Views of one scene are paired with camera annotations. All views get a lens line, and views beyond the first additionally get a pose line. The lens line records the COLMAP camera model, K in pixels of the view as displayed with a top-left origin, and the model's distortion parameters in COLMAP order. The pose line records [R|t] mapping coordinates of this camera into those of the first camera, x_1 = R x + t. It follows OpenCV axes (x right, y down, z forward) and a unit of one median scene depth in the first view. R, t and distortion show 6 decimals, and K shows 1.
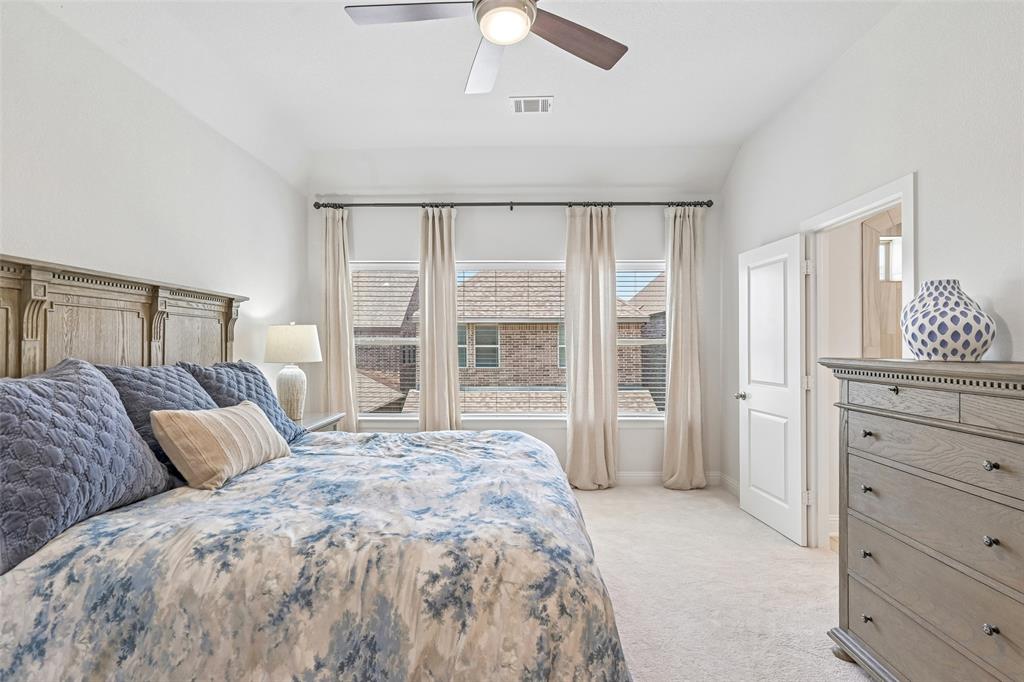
lens RADIAL K [[510.1, 0, 512.0], [0, 510.1, 341.0], [0, 0, 1]] dist [0.009048, -0.000293]
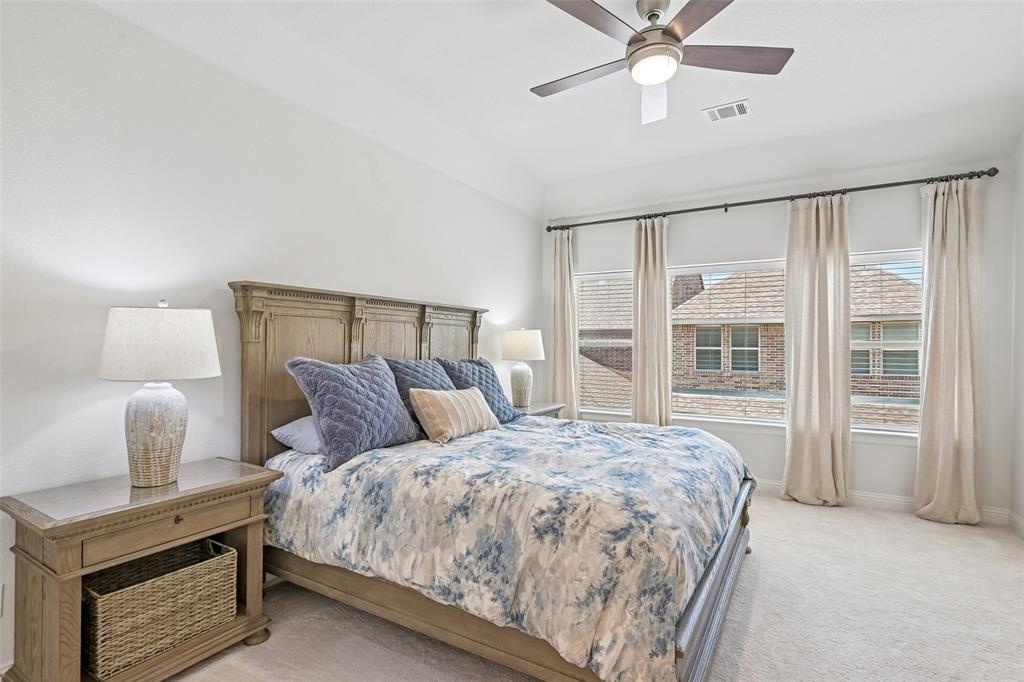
lens RADIAL K [[510.1, 0, 512.0], [0, 510.1, 341.0], [0, 0, 1]] dist [0.009048, -0.000293]
pose [[0.867766, 0.000296, -0.496973, 0.373827], [-0.001944, 0.999994, -0.002799, -0.002555], [0.496969, 0.003395, 0.867761, -0.204301]]
